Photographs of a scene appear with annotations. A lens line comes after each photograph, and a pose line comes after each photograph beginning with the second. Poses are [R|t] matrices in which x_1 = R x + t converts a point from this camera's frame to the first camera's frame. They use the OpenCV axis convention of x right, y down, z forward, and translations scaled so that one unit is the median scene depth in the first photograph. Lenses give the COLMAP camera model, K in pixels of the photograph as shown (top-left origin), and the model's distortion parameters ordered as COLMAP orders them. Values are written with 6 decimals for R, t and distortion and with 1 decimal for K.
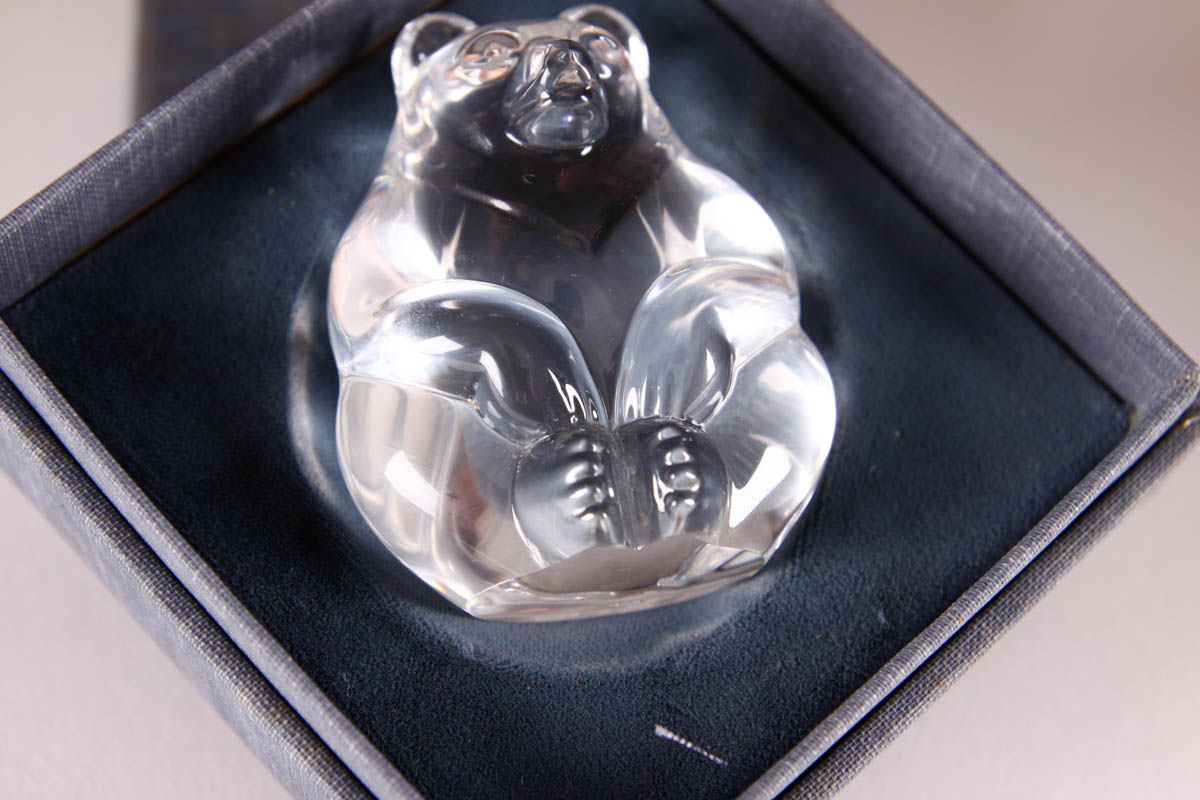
lens RADIAL K [[2324.6, 0, 598.2], [0, 2324.6, 400.6], [0, 0, 1]] dist [-0.075083, 0.000000]
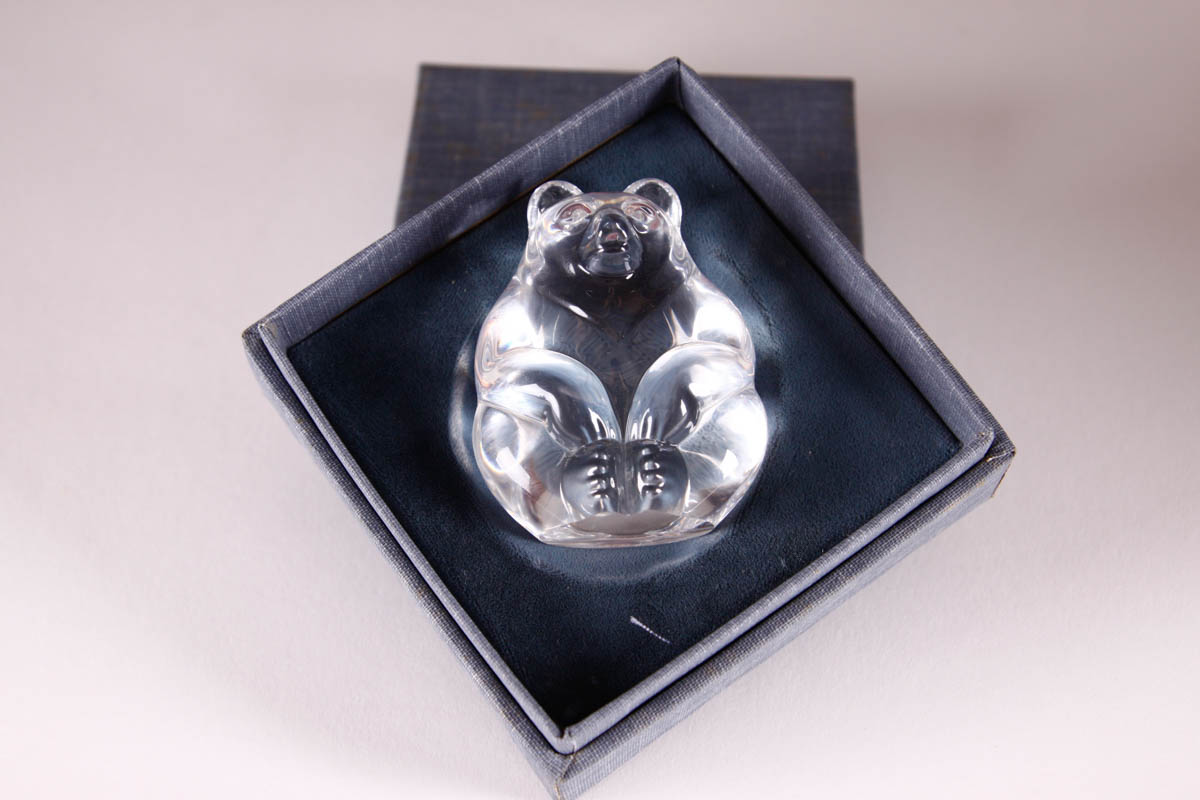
lens RADIAL K [[1972.9, 0, 594.8], [0, 1972.9, 398.2], [0, 0, 1]] dist [0.008018, 0.000000]
pose [[0.983622, 0.070002, -0.166092, 0.215115], [-0.060374, 0.996228, 0.062330, -0.106016], [0.169829, -0.051281, 0.984138, -0.423829]]
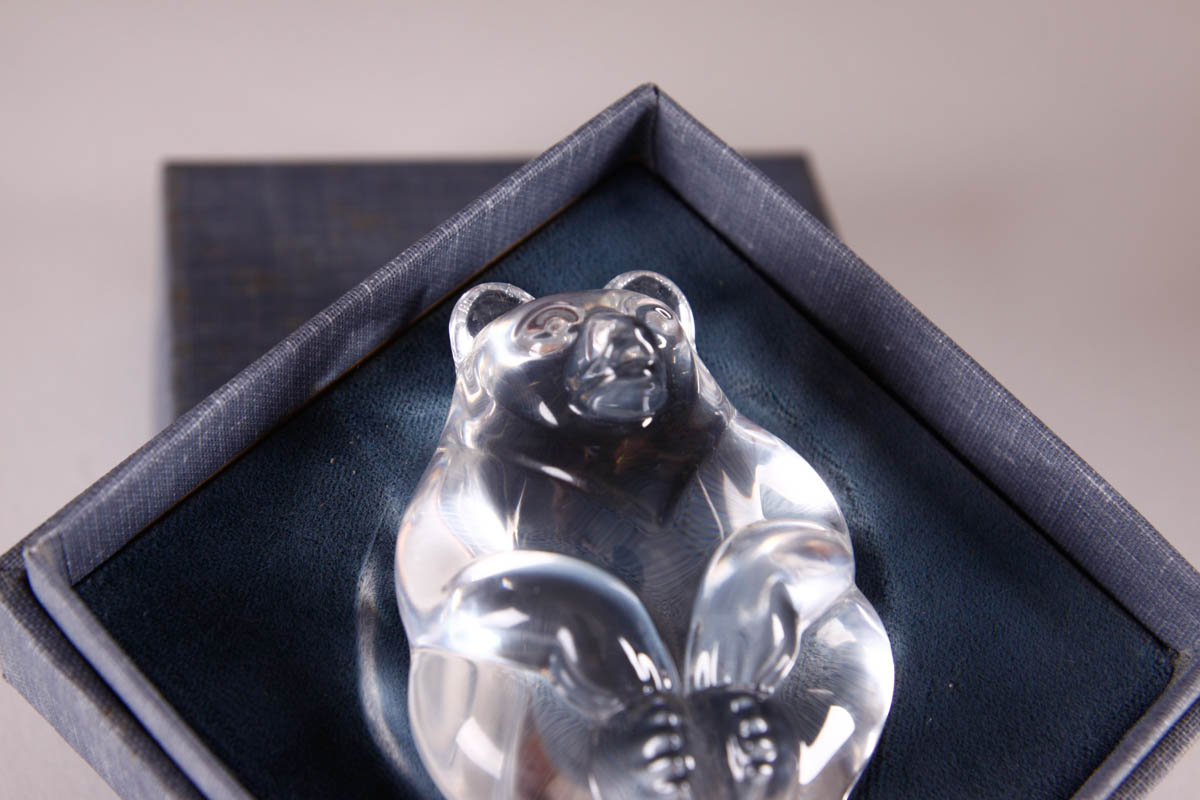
lens RADIAL K [[2324.6, 0, 601.6], [0, 2324.6, 402.4], [0, 0, 1]] dist [-0.075083, 0.000000]
pose [[0.999235, -0.019274, 0.034029, -0.059292], [0.021474, 0.997621, -0.065510, -0.048070], [-0.032685, 0.066190, 0.997272, -0.023516]]
